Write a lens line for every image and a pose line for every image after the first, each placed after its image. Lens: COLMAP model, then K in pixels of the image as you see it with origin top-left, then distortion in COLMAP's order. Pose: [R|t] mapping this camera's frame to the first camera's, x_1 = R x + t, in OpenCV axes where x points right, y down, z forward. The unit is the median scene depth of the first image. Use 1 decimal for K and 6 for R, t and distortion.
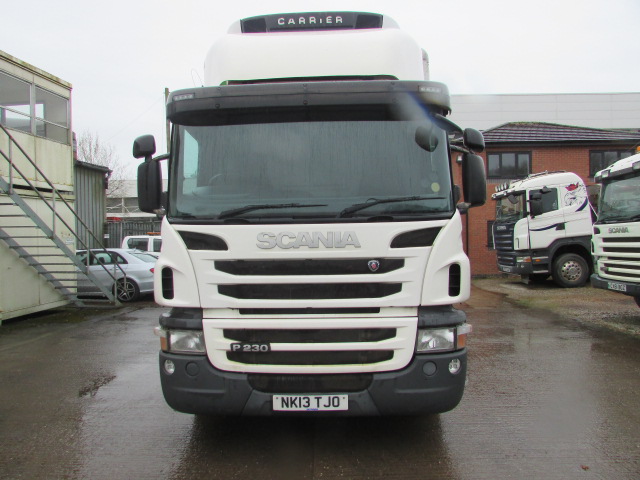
lens RADIAL K [[447.4, 0, 319.5], [0, 447.4, 239.3], [0, 0, 1]] dist [-0.028461, 0.000550]
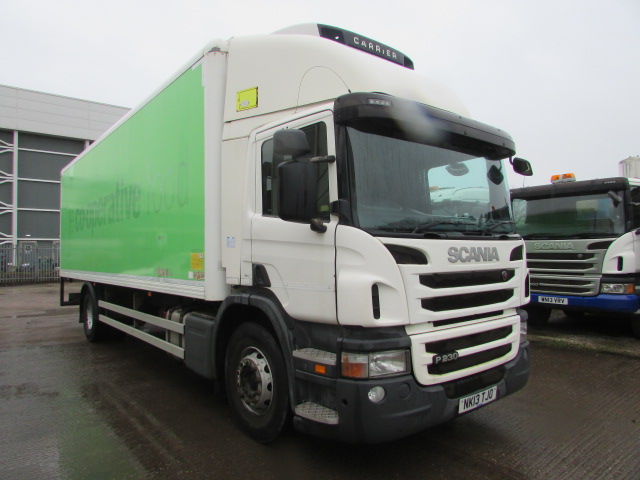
lens RADIAL K [[447.4, 0, 319.7], [0, 447.4, 240.0], [0, 0, 1]] dist [-0.028461, 0.000550]
pose [[0.760475, 0.026483, 0.648827, -1.047582], [0.003096, 0.999009, -0.044405, 0.014165], [-0.649360, 0.035778, 0.759639, 0.390443]]
